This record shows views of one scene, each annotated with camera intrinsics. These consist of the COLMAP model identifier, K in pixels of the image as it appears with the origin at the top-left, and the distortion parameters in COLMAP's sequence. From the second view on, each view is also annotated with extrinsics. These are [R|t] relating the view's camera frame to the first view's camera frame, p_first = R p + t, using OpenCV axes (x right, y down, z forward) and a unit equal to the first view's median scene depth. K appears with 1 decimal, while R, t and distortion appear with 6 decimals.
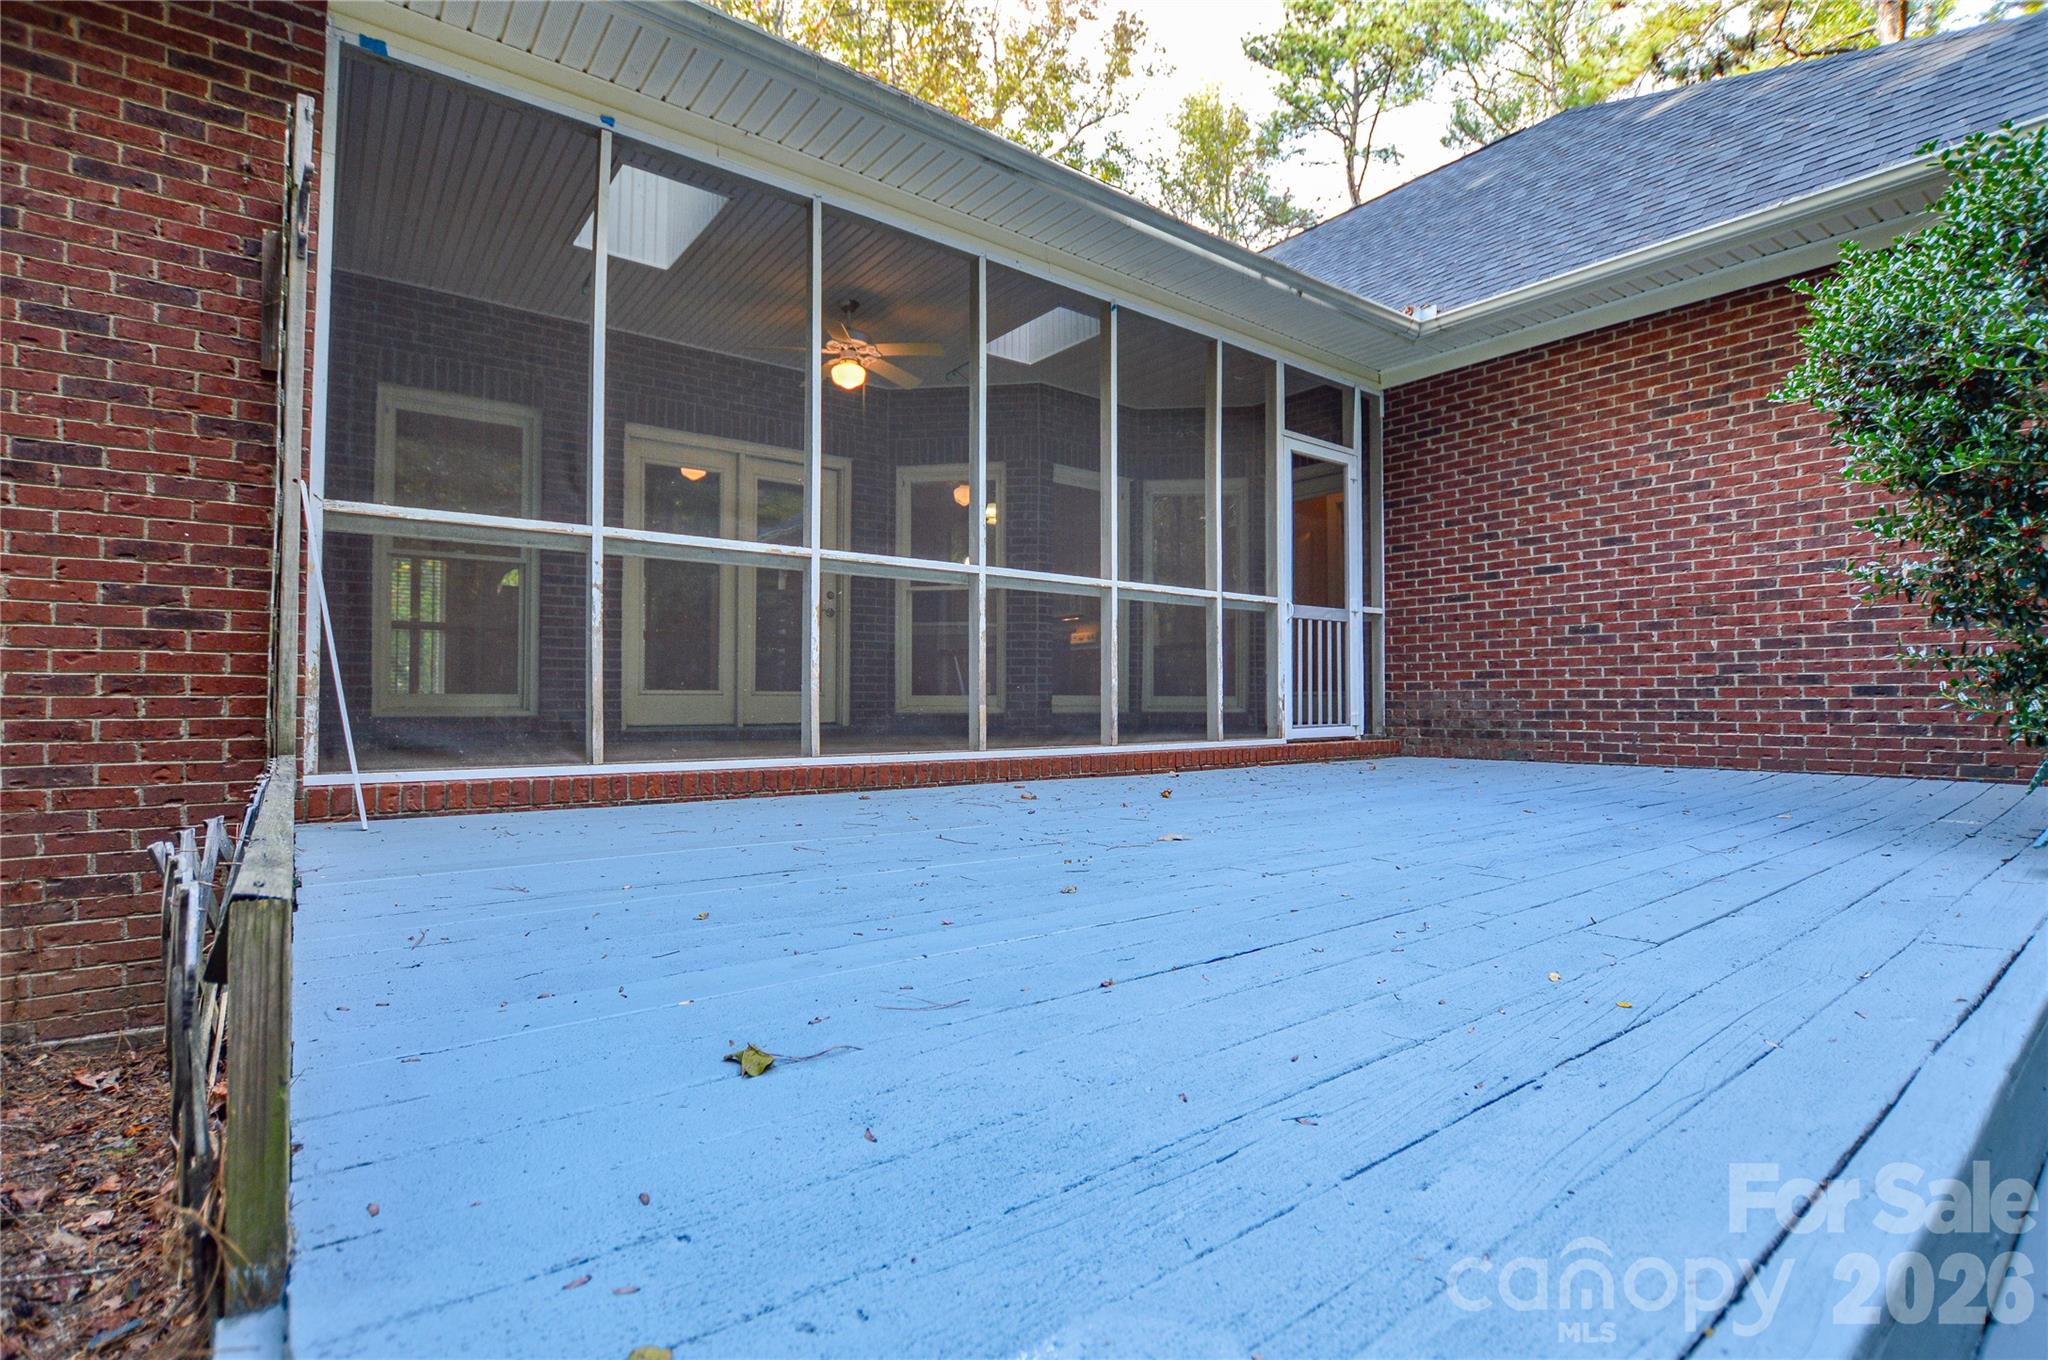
lens RADIAL K [[952.5, 0, 1015.4], [0, 952.5, 680.5], [0, 0, 1]] dist [-0.024273, -0.000688]
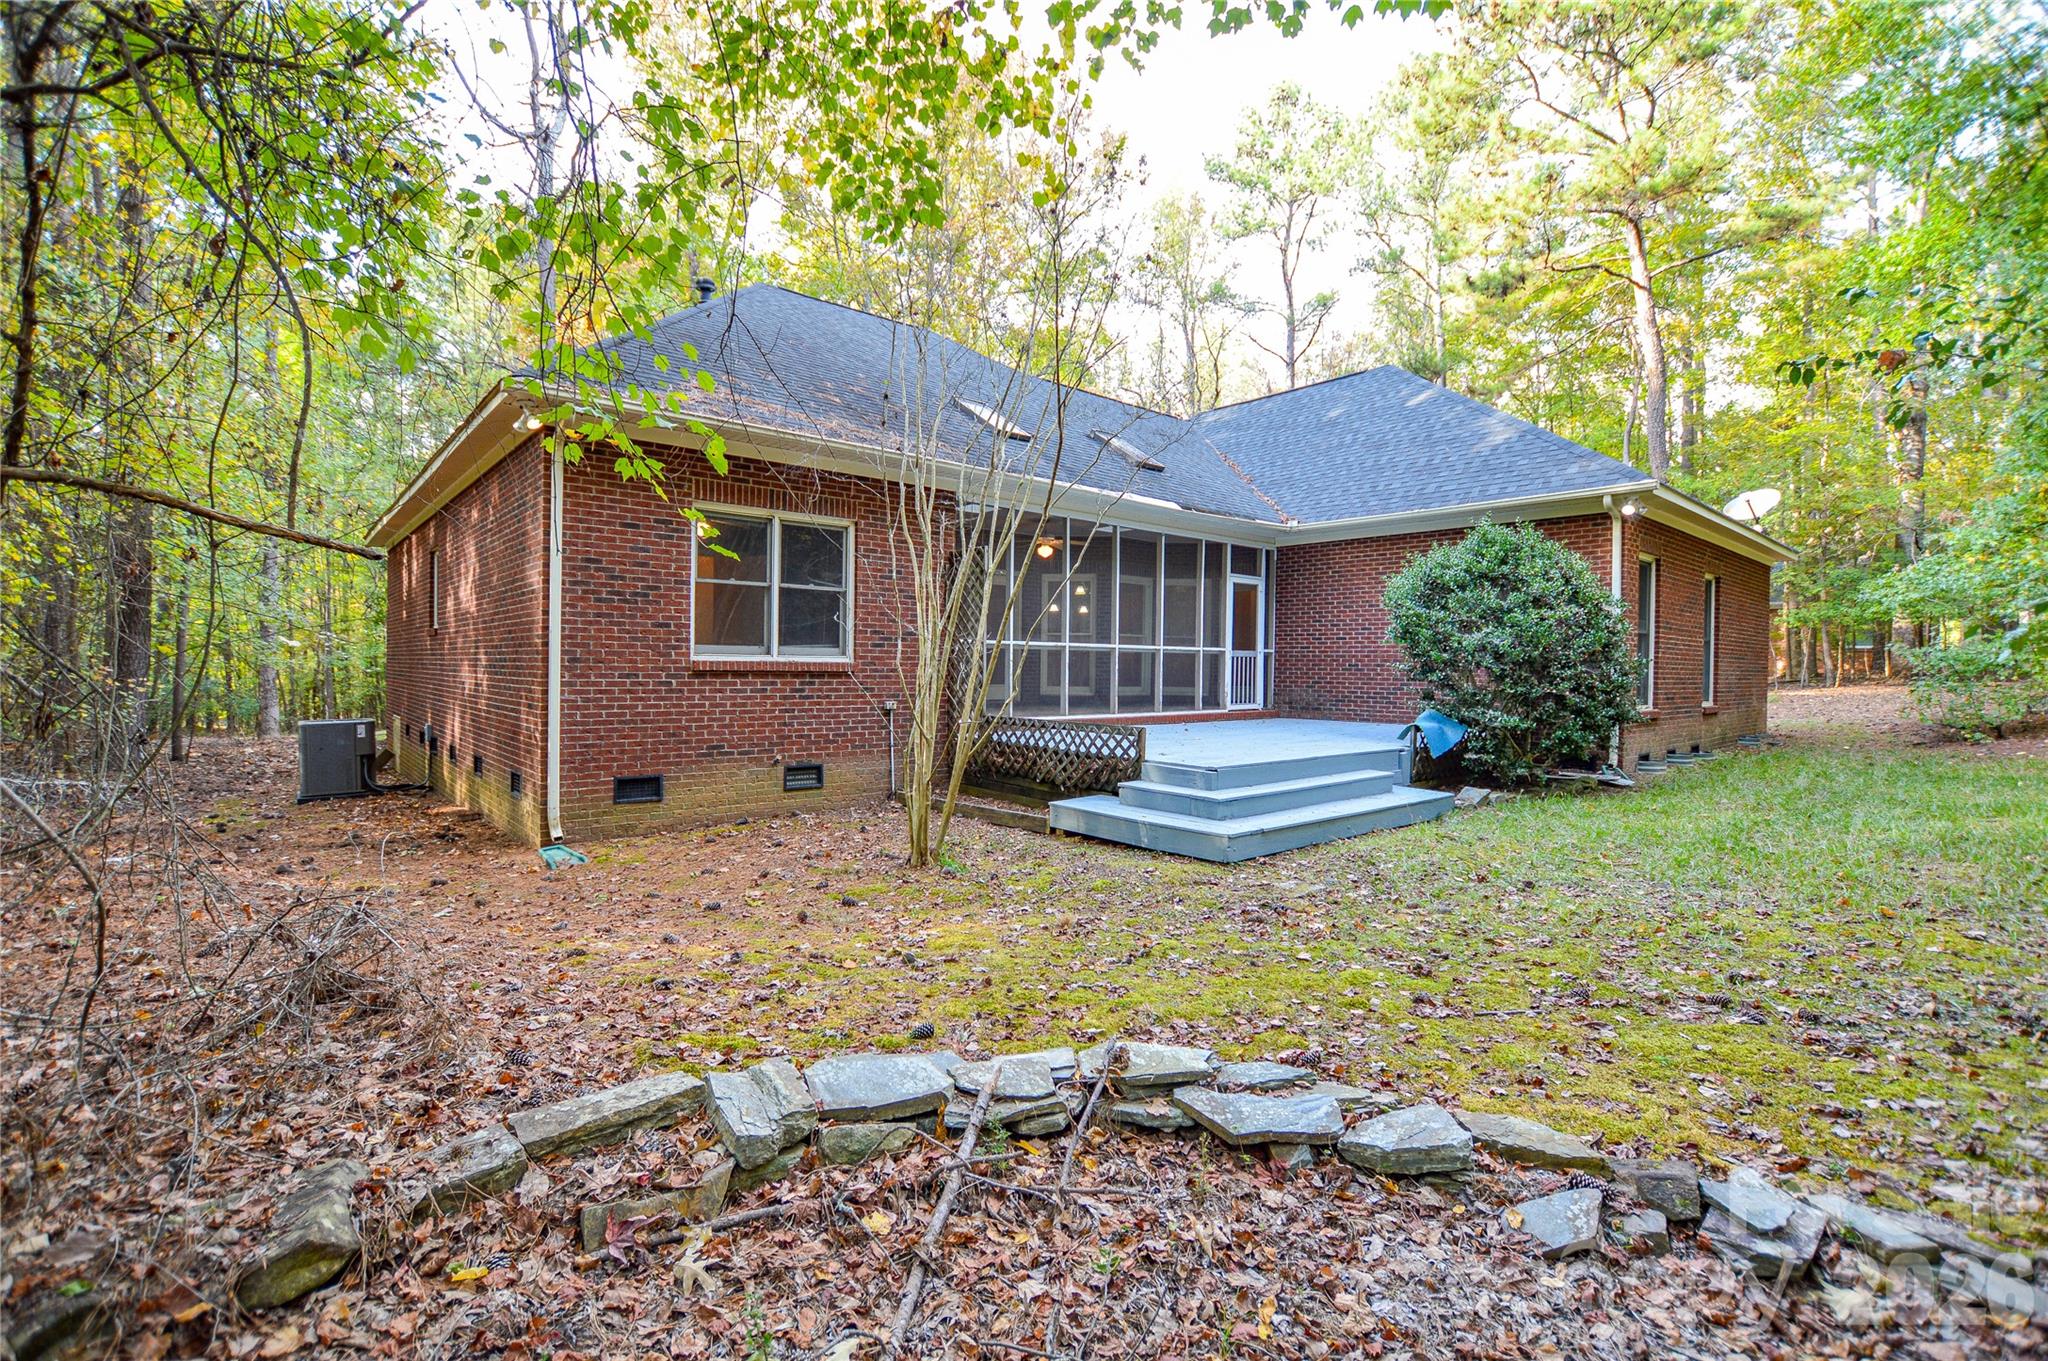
lens RADIAL K [[924.5, 0, 1008.1], [0, 924.5, 676.0], [0, 0, 1]] dist [-0.026316, -0.000026]
pose [[0.998778, 0.013455, 0.047561, -0.330979], [-0.014935, 0.999411, 0.030897, -0.075384], [-0.047117, -0.031569, 0.998390, -1.125427]]
